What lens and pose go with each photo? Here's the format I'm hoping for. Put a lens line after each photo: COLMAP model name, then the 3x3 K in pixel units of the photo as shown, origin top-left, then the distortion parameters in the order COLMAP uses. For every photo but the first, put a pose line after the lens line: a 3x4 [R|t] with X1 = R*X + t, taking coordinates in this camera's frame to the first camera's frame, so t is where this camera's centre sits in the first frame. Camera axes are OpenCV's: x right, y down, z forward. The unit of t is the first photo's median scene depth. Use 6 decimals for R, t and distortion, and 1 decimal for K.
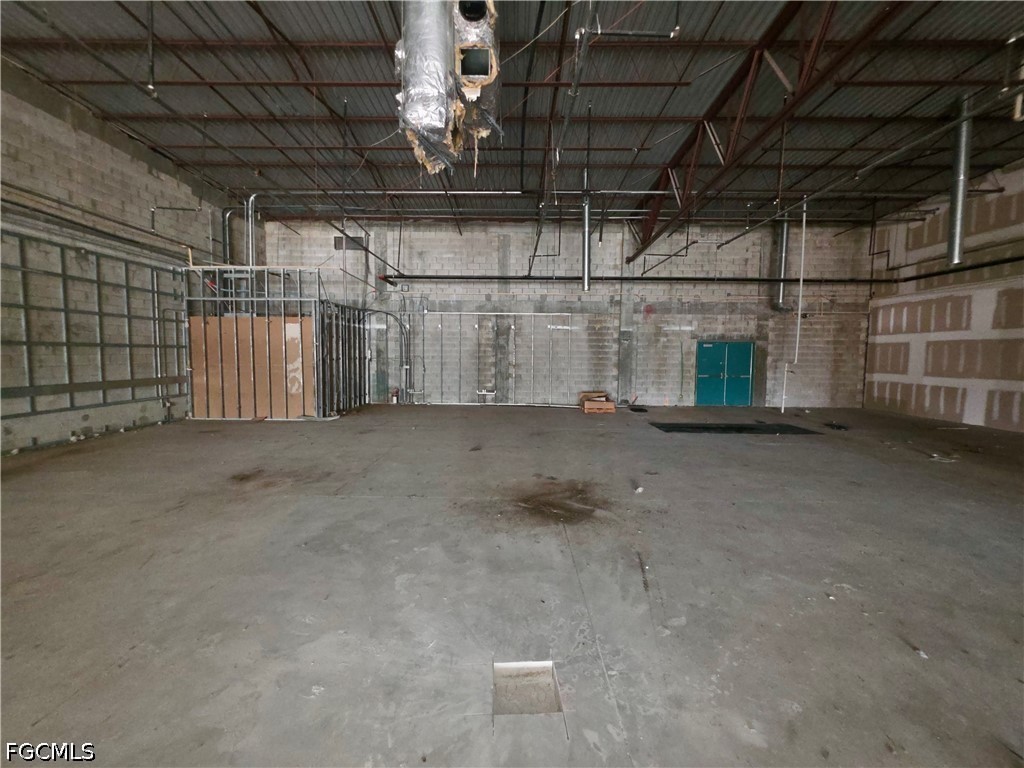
lens RADIAL K [[408.8, 0, 514.2], [0, 408.8, 380.4], [0, 0, 1]] dist [0.003571, 0.000482]
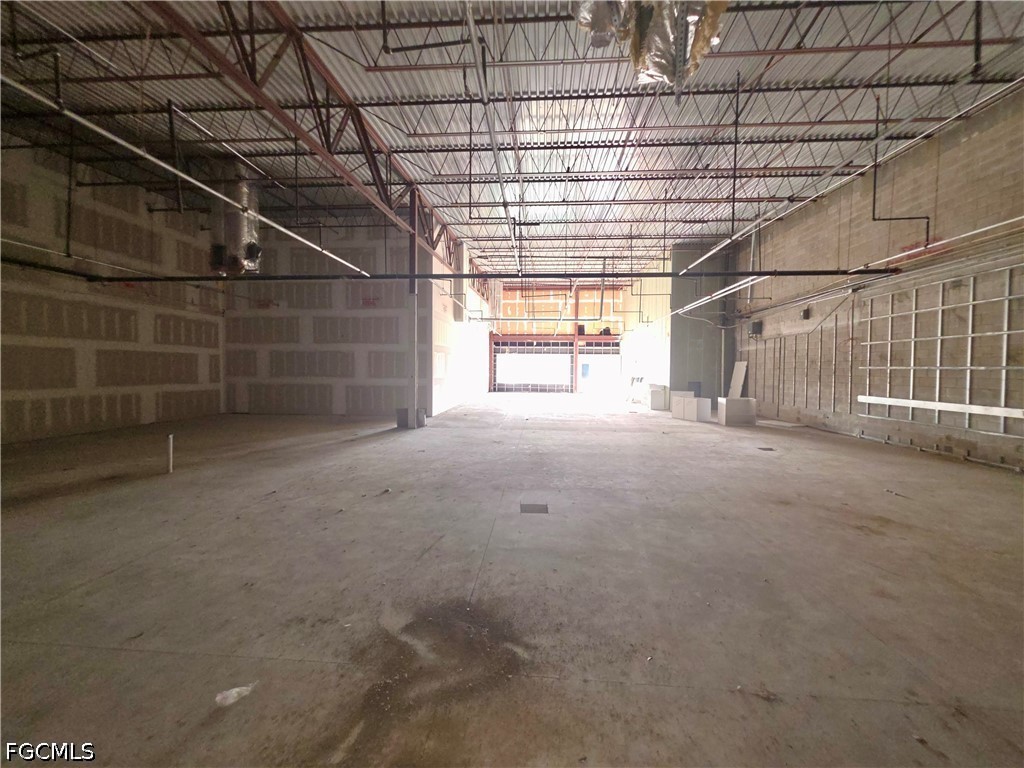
lens RADIAL K [[408.8, 0, 514.5], [0, 408.8, 382.9], [0, 0, 1]] dist [0.003571, 0.000482]
pose [[-0.997452, -0.016207, 0.069471, -0.003108], [-0.008312, 0.993622, 0.112458, -0.108753], [-0.070850, 0.111594, -0.991225, 1.540795]]
